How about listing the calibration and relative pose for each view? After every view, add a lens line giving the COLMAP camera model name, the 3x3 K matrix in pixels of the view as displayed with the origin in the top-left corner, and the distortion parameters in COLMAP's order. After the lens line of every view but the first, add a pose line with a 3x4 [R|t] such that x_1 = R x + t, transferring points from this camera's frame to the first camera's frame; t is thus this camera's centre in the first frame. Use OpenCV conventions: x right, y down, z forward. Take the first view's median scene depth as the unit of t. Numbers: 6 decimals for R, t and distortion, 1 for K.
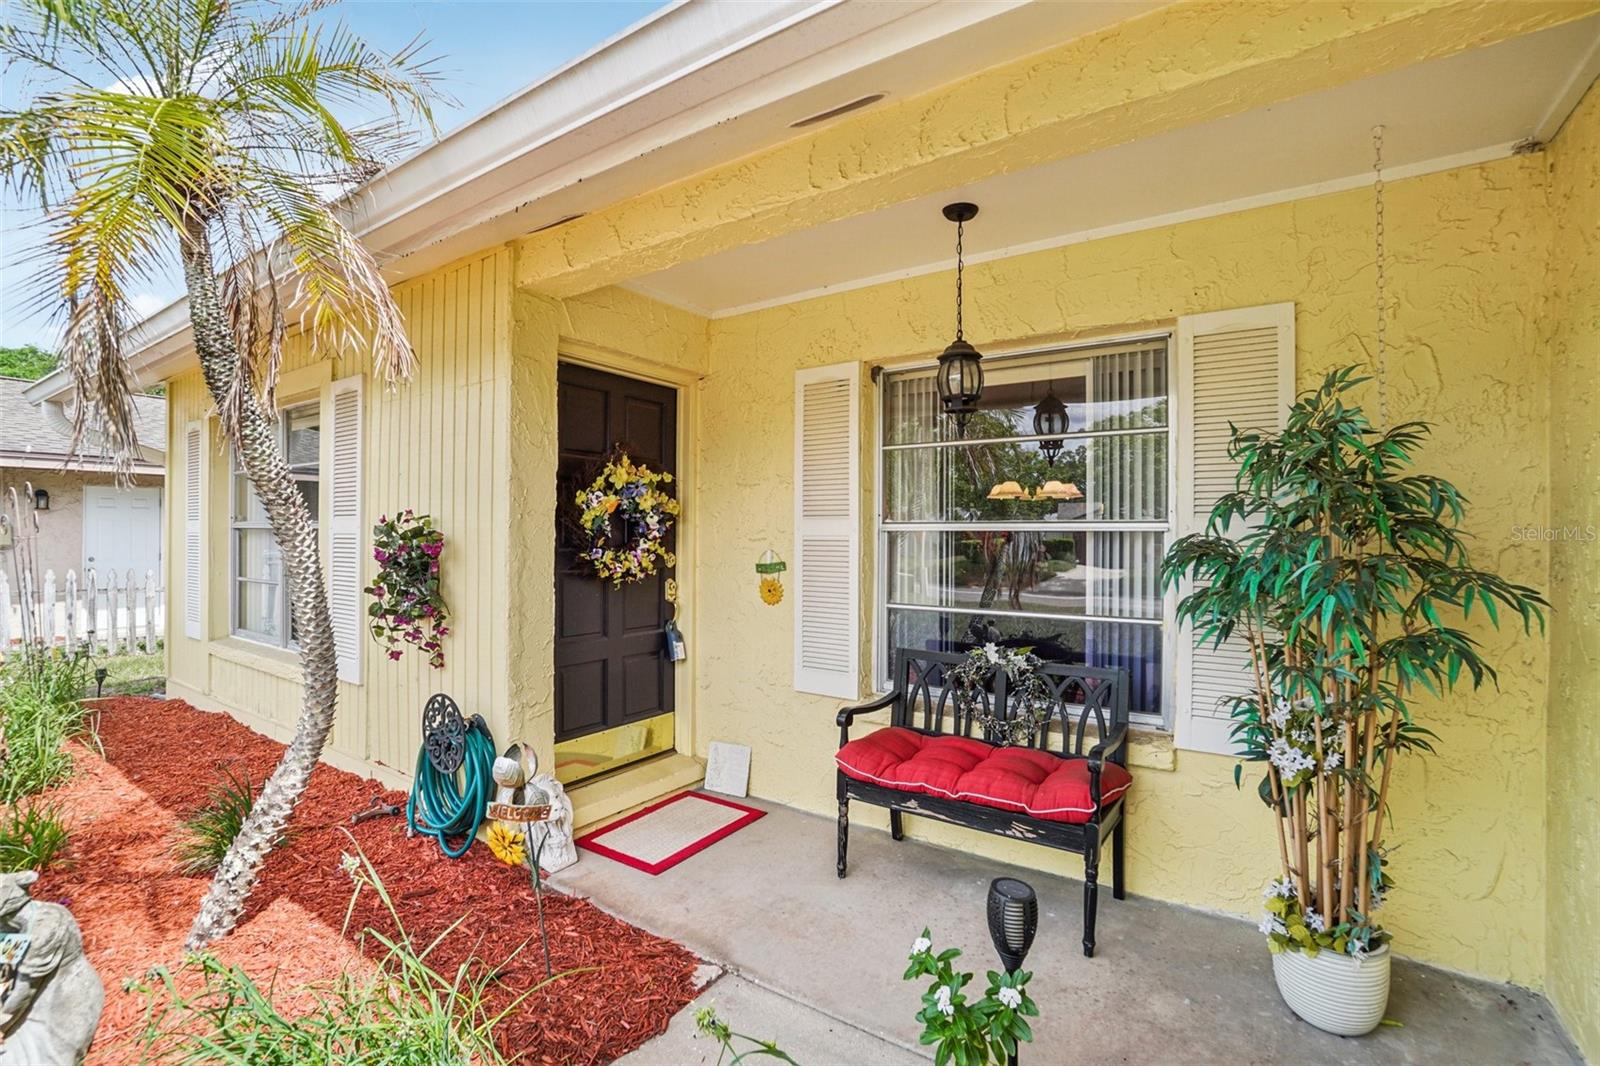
lens RADIAL K [[711.6, 0, 797.1], [0, 711.6, 533.3], [0, 0, 1]] dist [-0.040729, 0.006277]
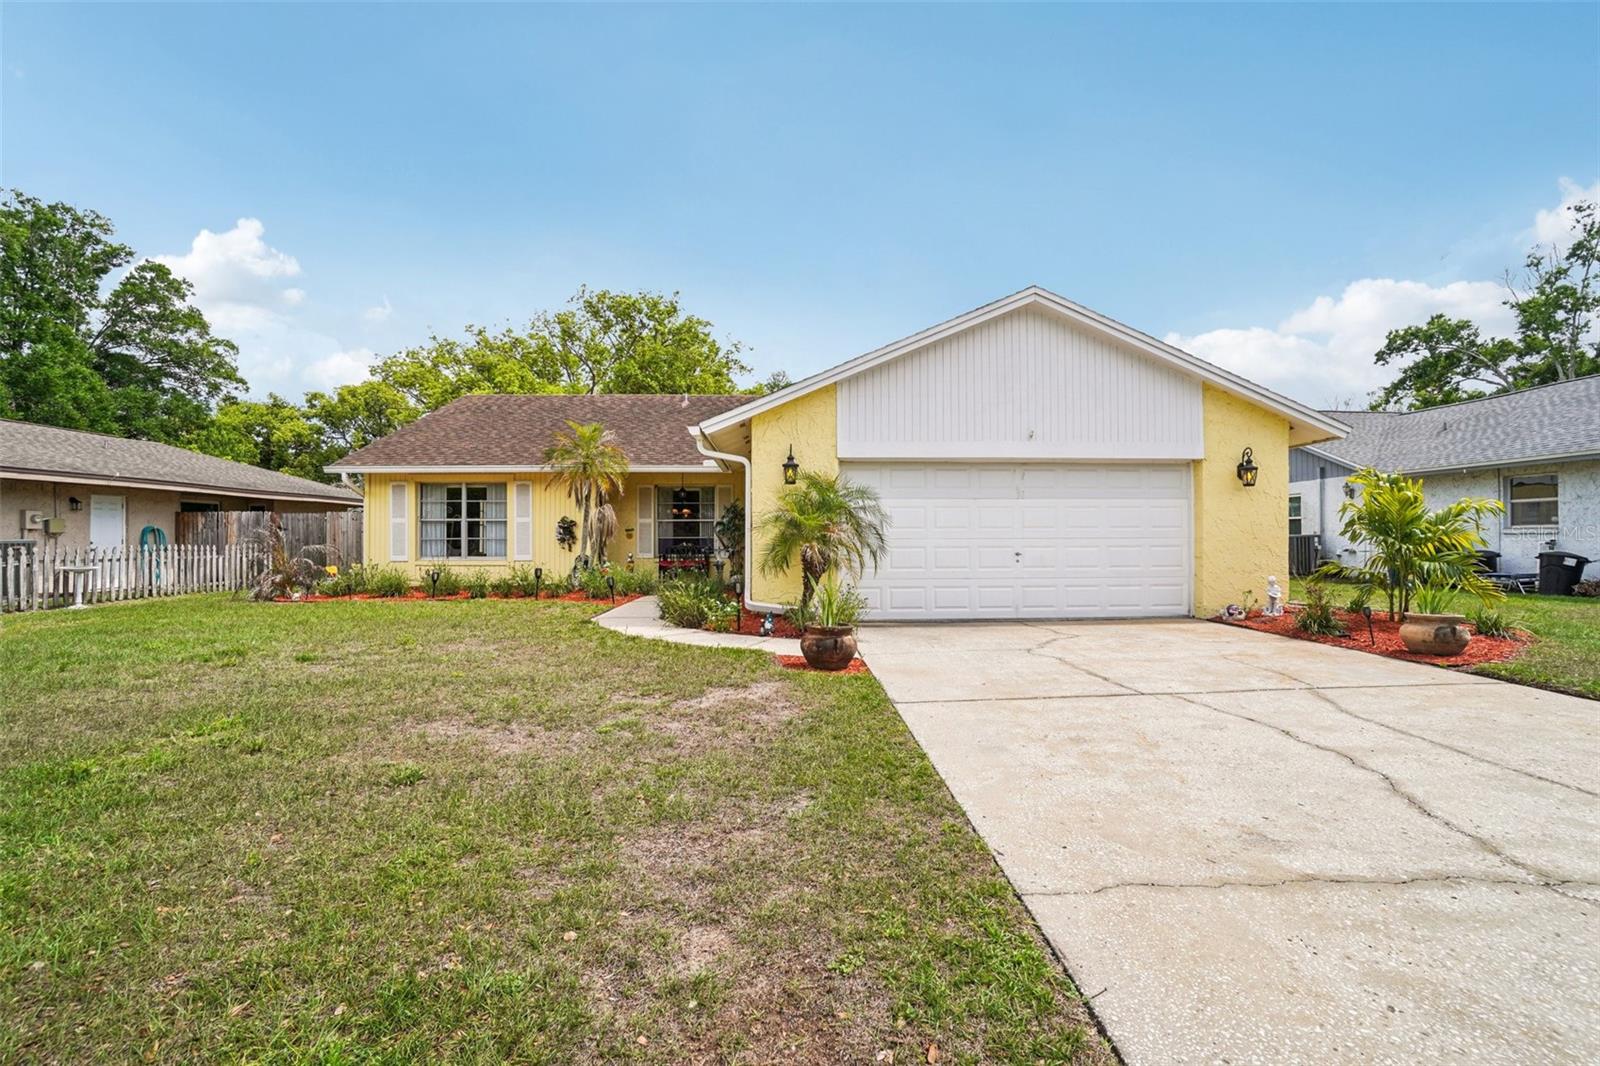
lens RADIAL K [[711.6, 0, 799.7], [0, 711.6, 528.8], [0, 0, 1]] dist [-0.040729, 0.006277]
pose [[0.807977, -0.010839, 0.589115, -2.032007], [0.006528, 0.999934, 0.009445, 0.006786], [-0.589178, -0.003786, 0.807994, -3.568559]]
